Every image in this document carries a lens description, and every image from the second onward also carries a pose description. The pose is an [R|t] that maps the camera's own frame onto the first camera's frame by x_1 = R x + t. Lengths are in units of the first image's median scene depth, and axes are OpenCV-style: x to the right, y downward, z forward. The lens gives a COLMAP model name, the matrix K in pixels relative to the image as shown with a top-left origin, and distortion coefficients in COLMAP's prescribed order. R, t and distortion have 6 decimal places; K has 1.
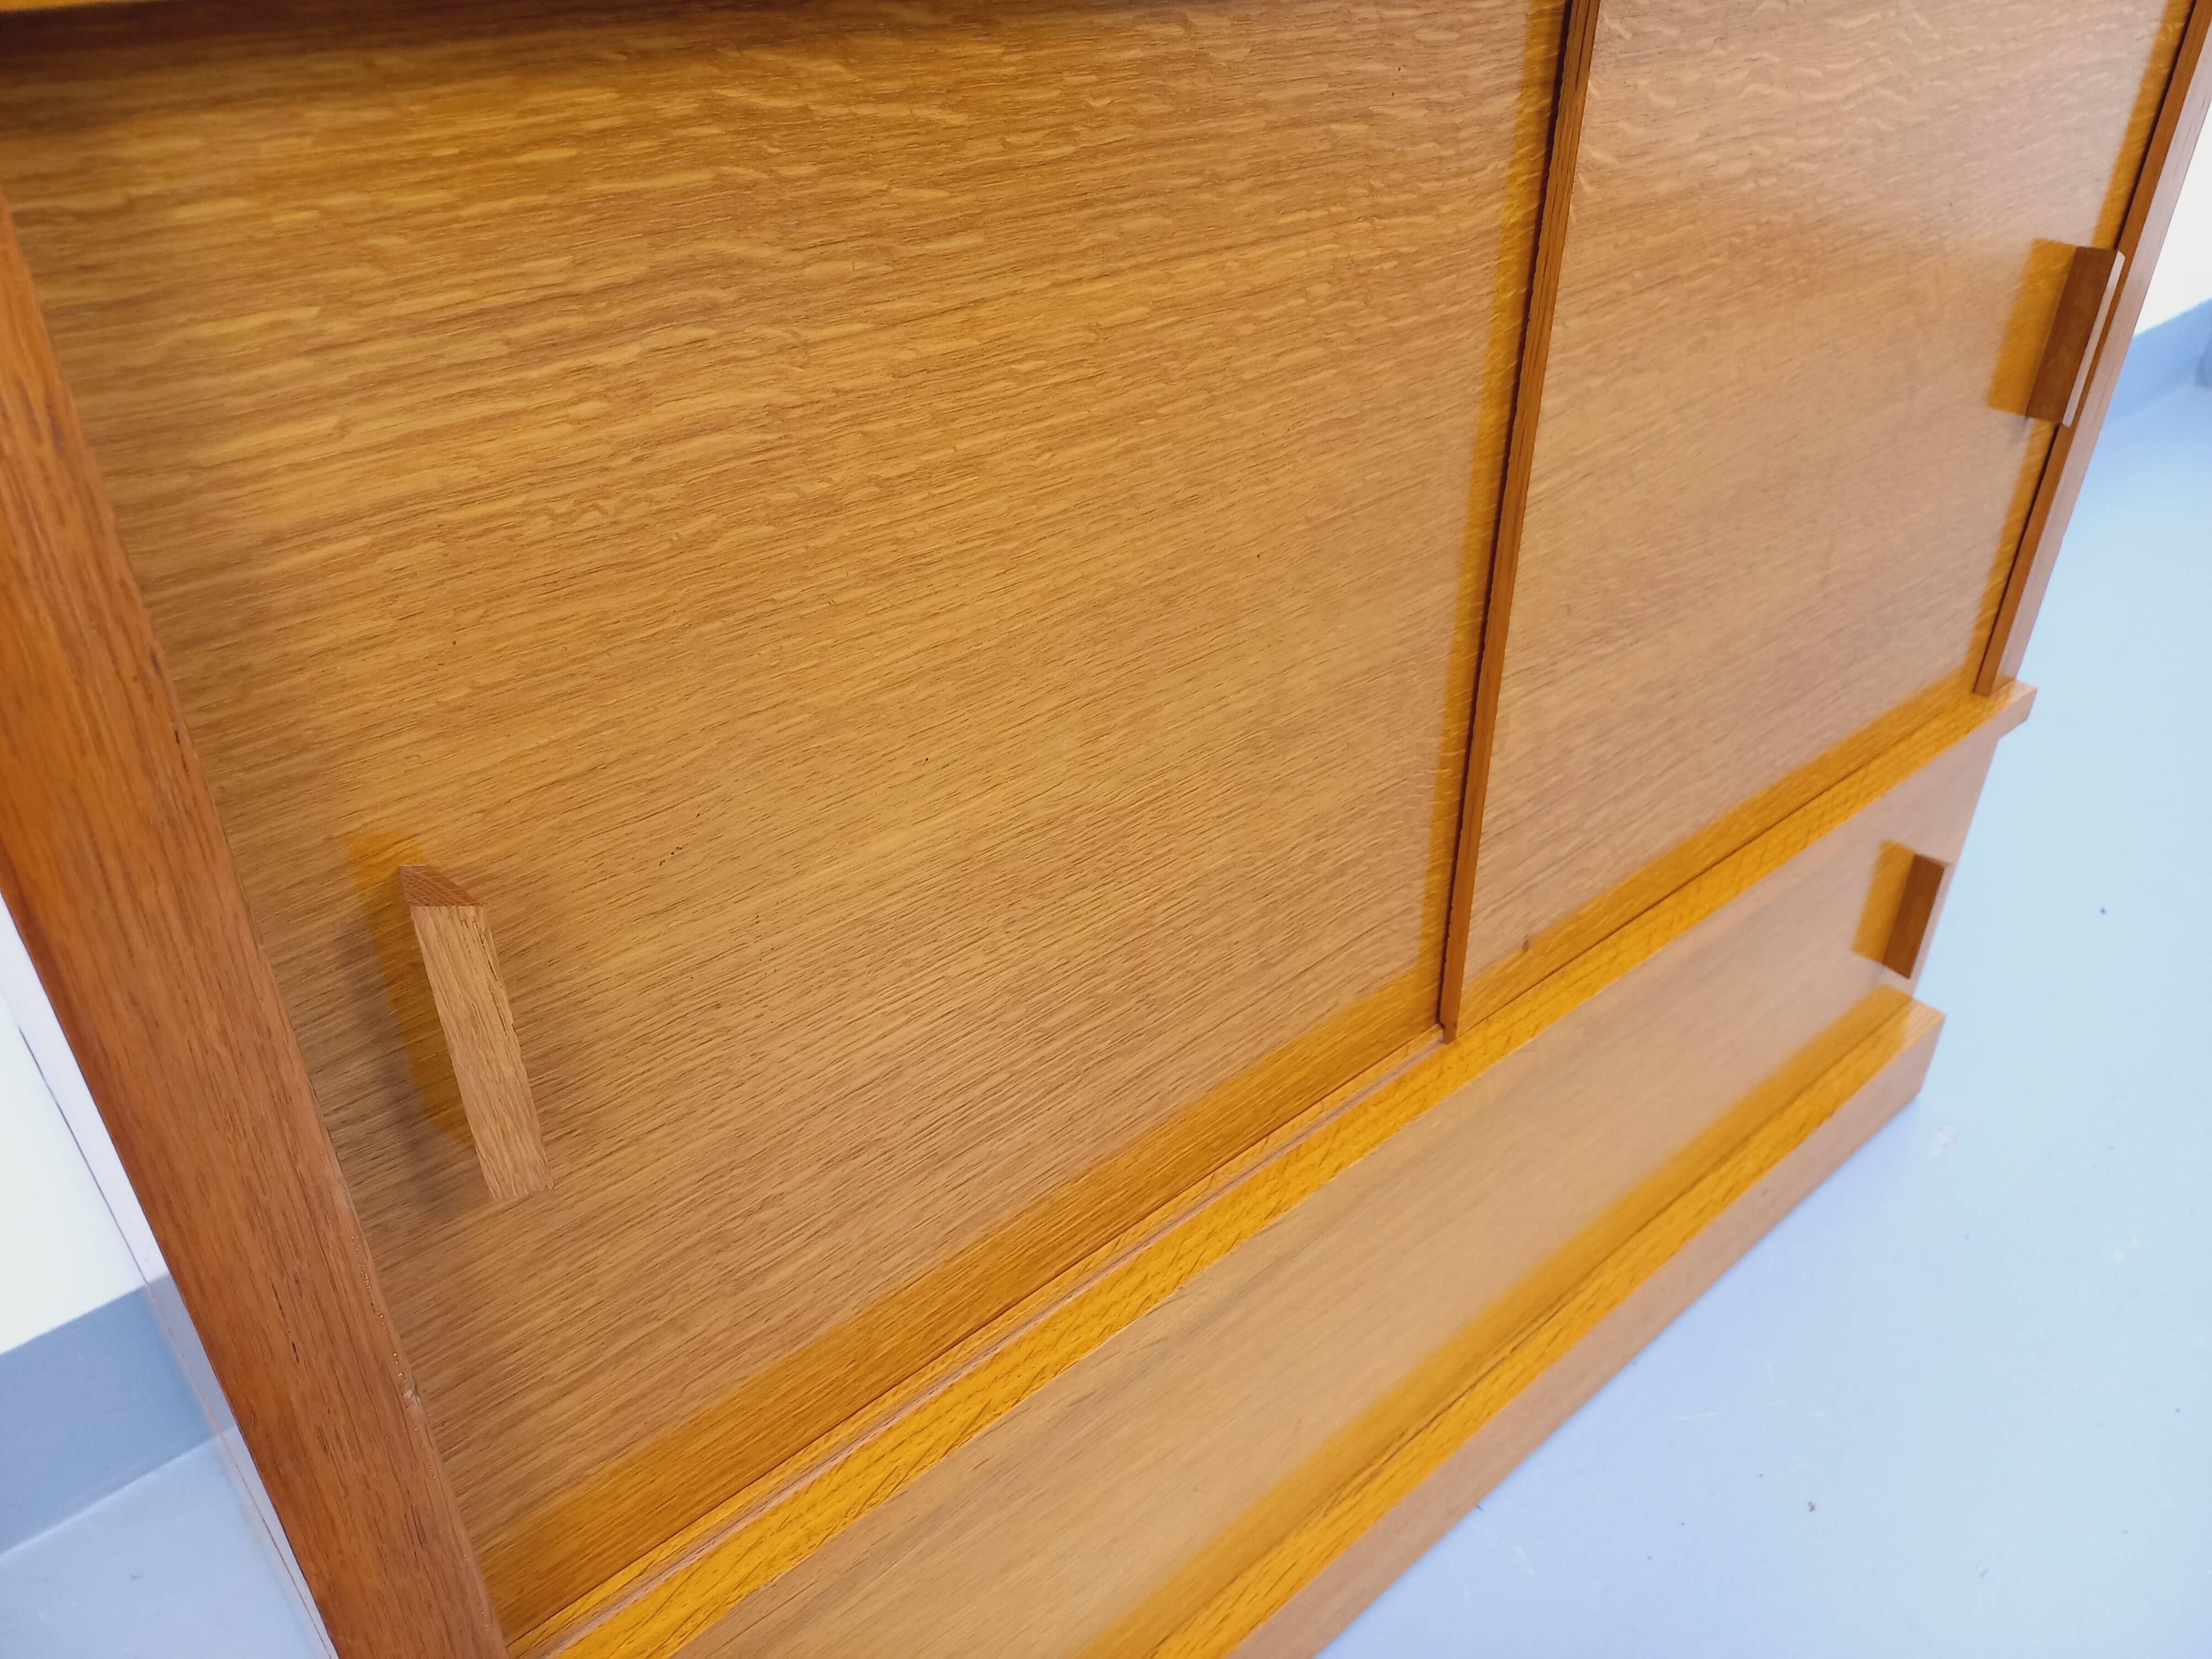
lens RADIAL K [[1637.9, 0, 1099.7], [0, 1637.9, 823.4], [0, 0, 1]] dist [0.096105, -0.133397]
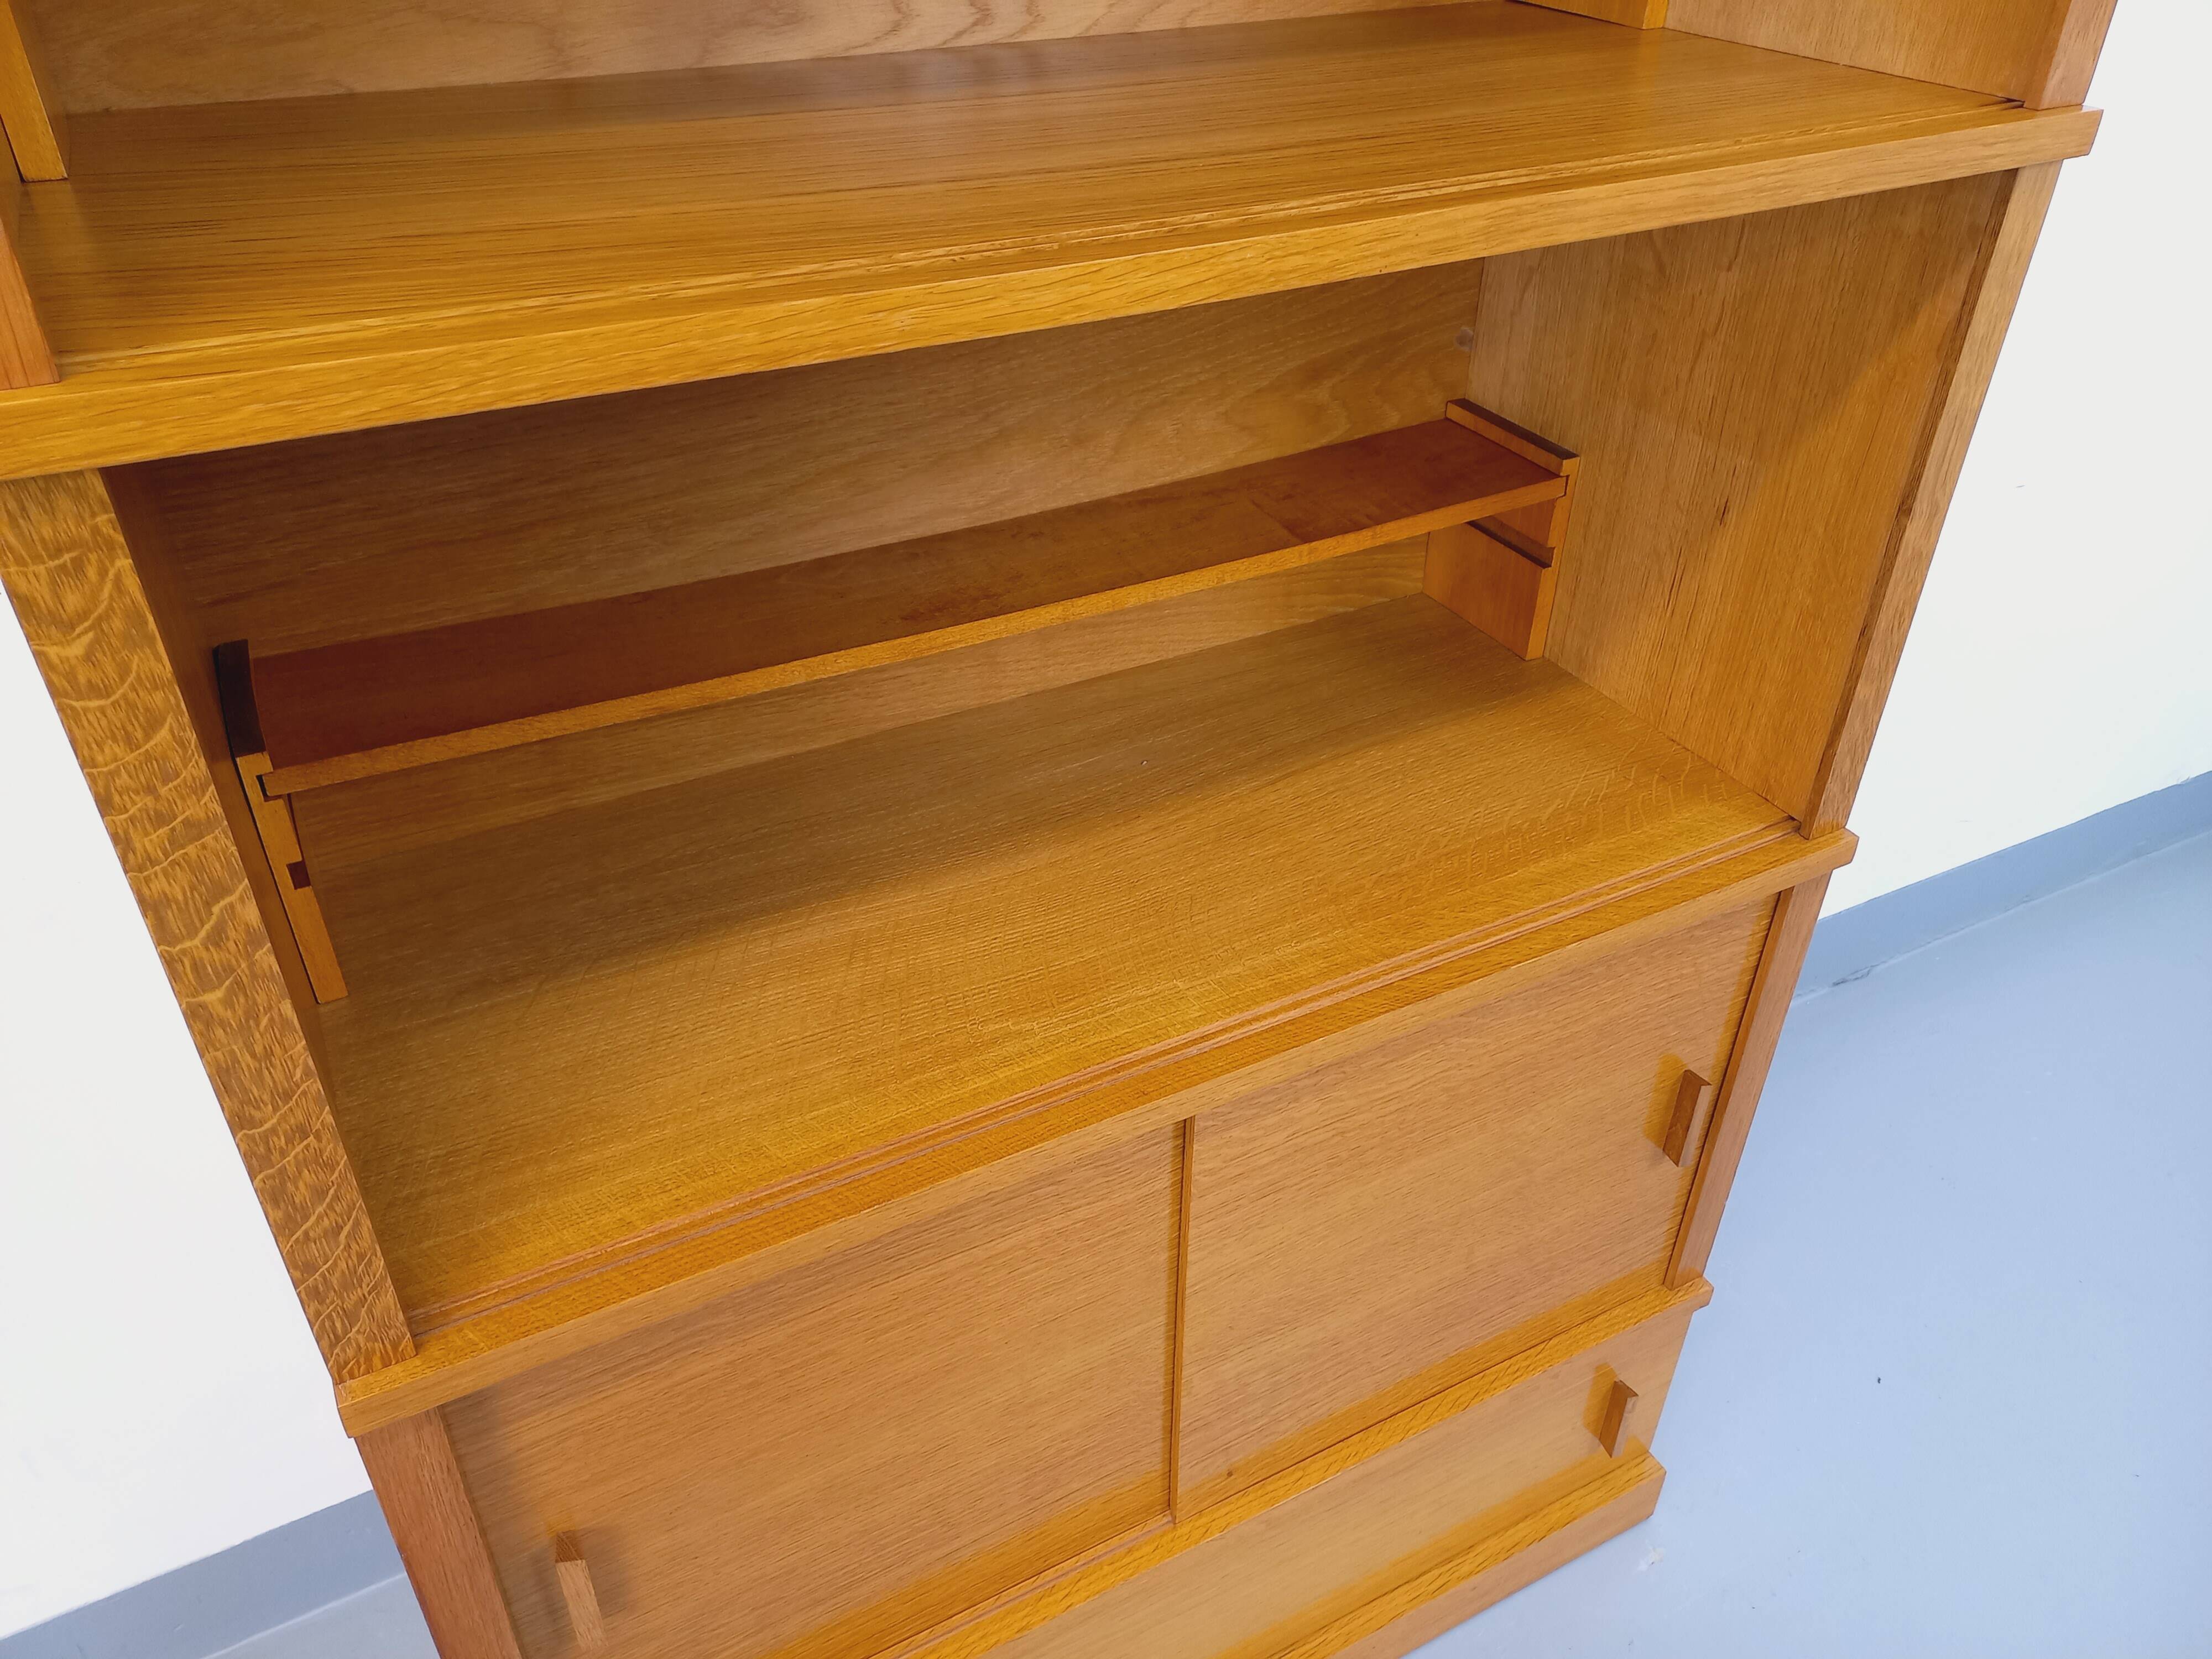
lens RADIAL K [[1625.6, 0, 1104.1], [0, 1625.6, 819.1], [0, 0, 1]] dist [0.066213, -0.053167]
pose [[0.974276, 0.138747, -0.177582, 0.455731], [-0.133700, 0.990209, 0.040135, -0.848064], [0.181412, -0.015360, 0.983287, -0.864901]]
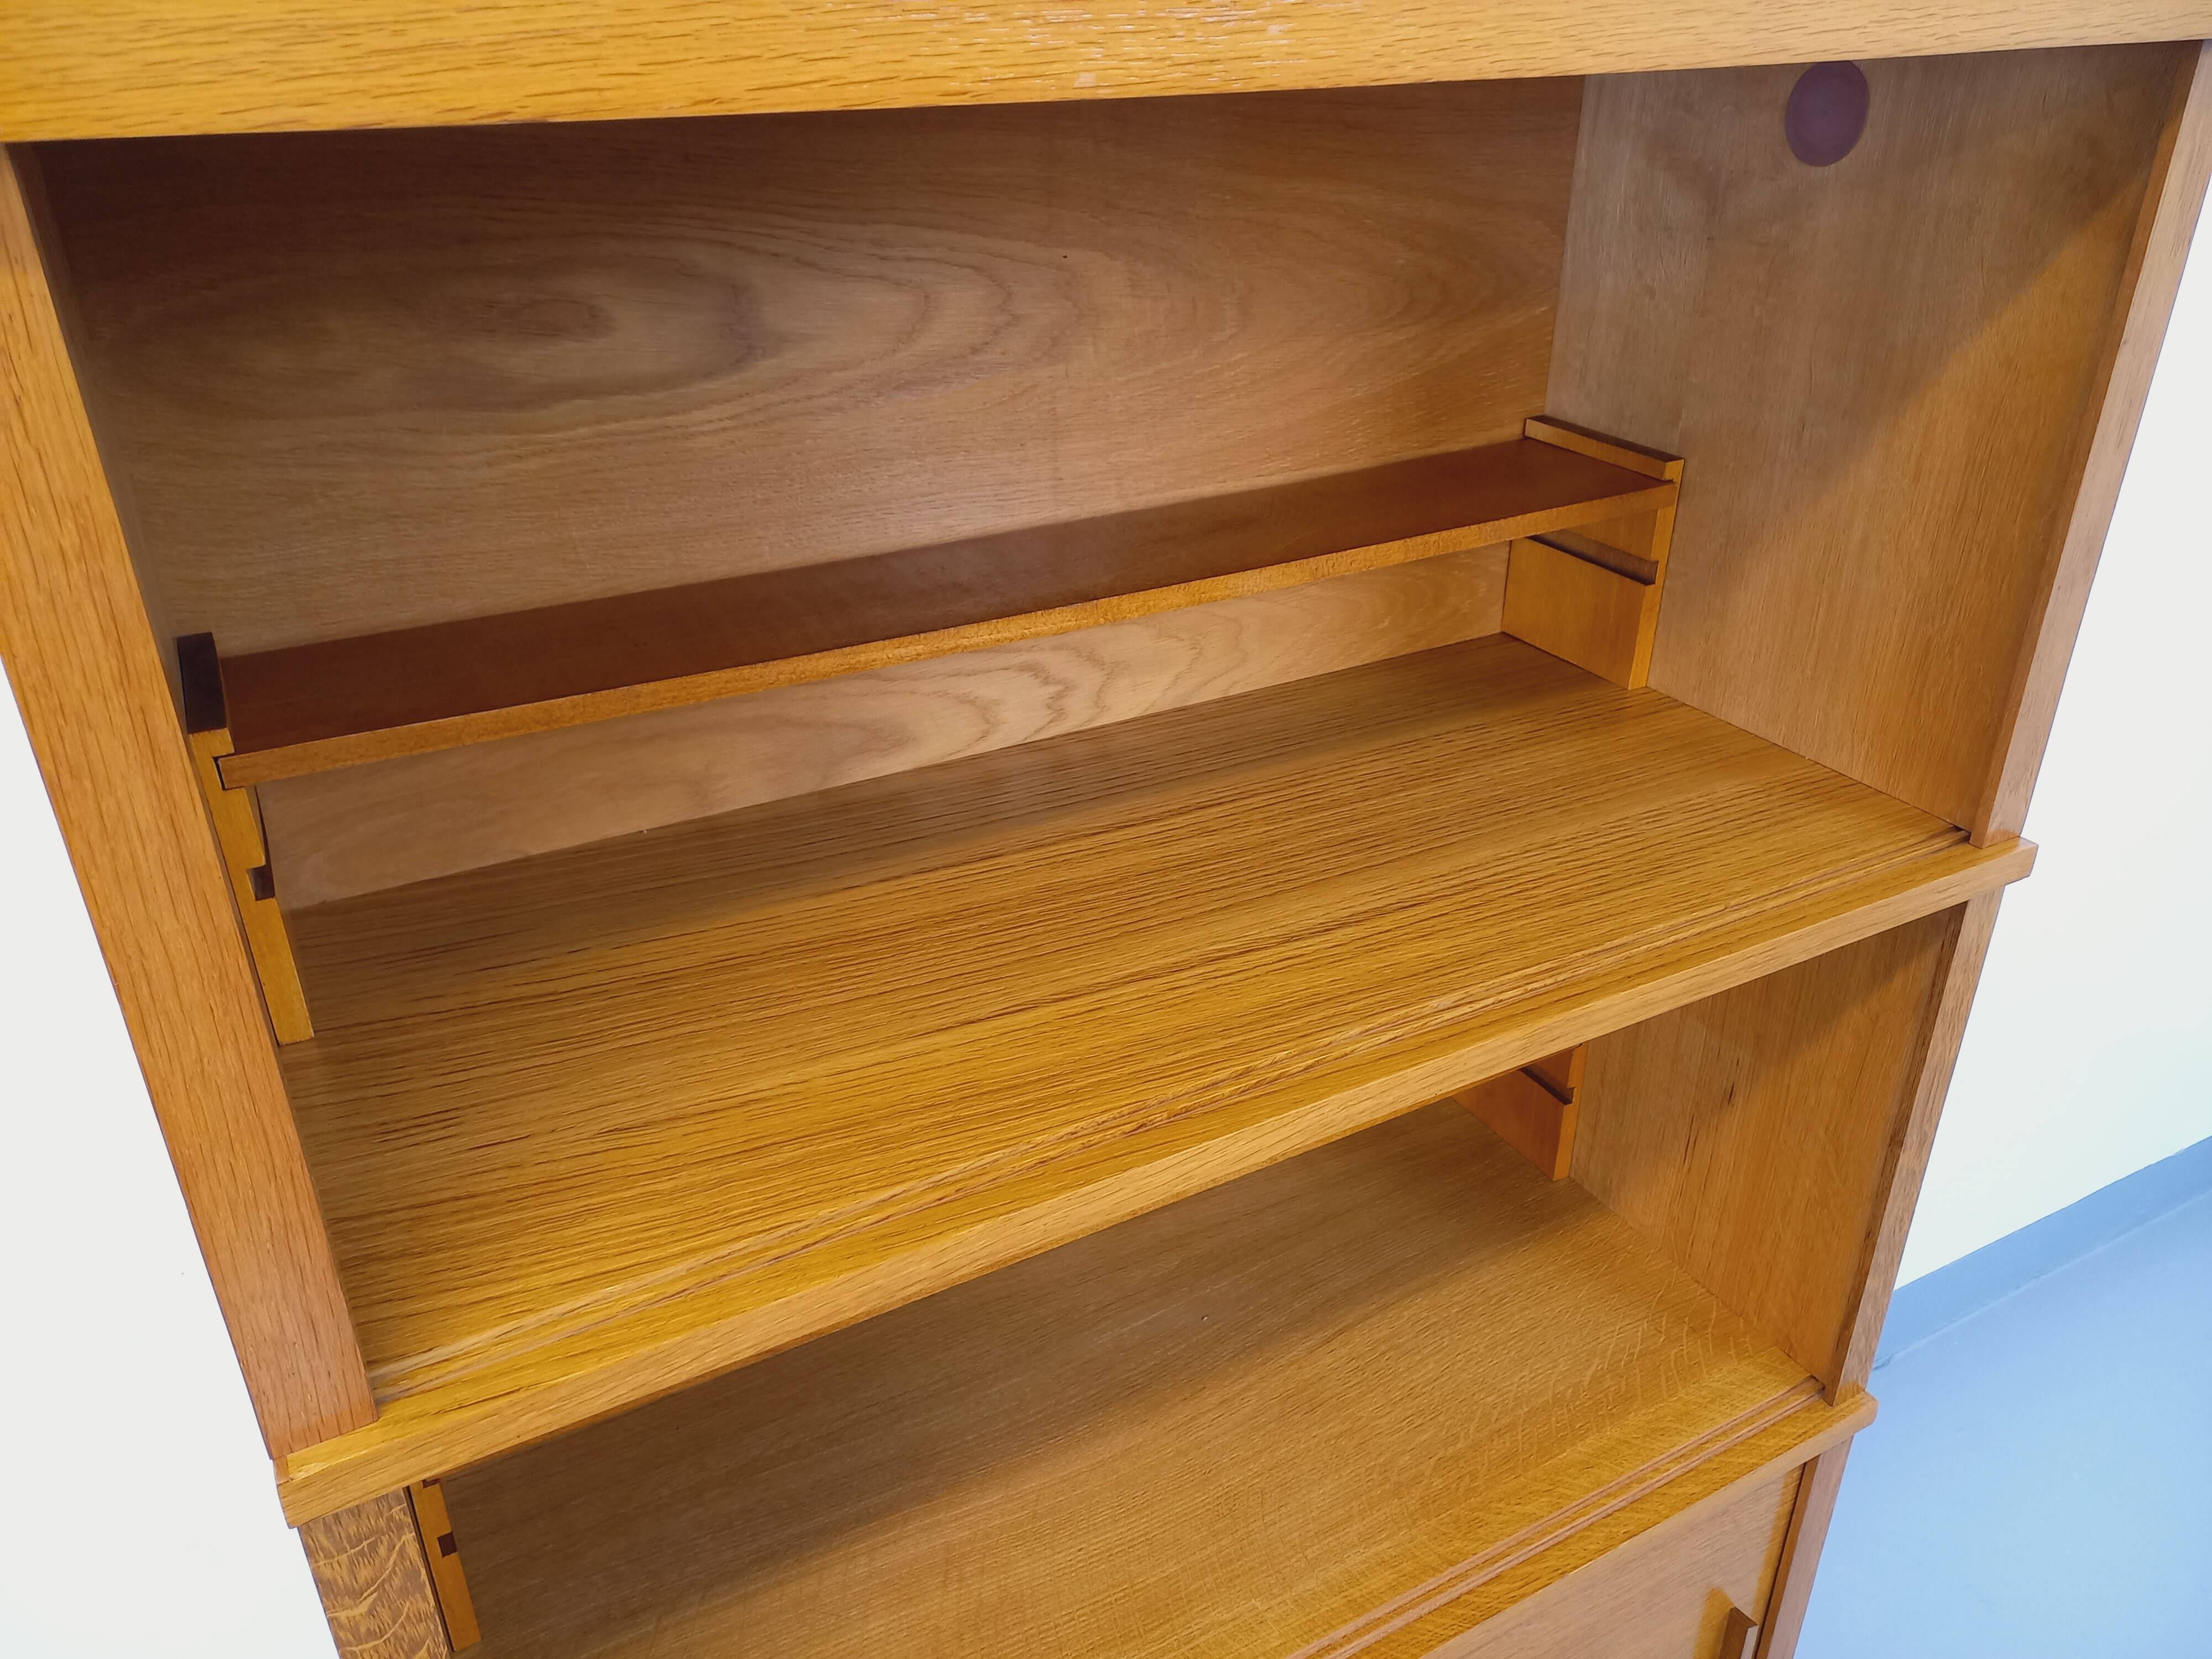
lens RADIAL K [[1630.6, 0, 1105.7], [0, 1630.6, 814.7], [0, 0, 1]] dist [0.100712, -0.130809]
pose [[0.977798, 0.097091, -0.185698, 0.336291], [-0.114173, 0.989937, -0.083600, -1.349782], [0.175712, 0.102946, 0.979044, -1.113836]]
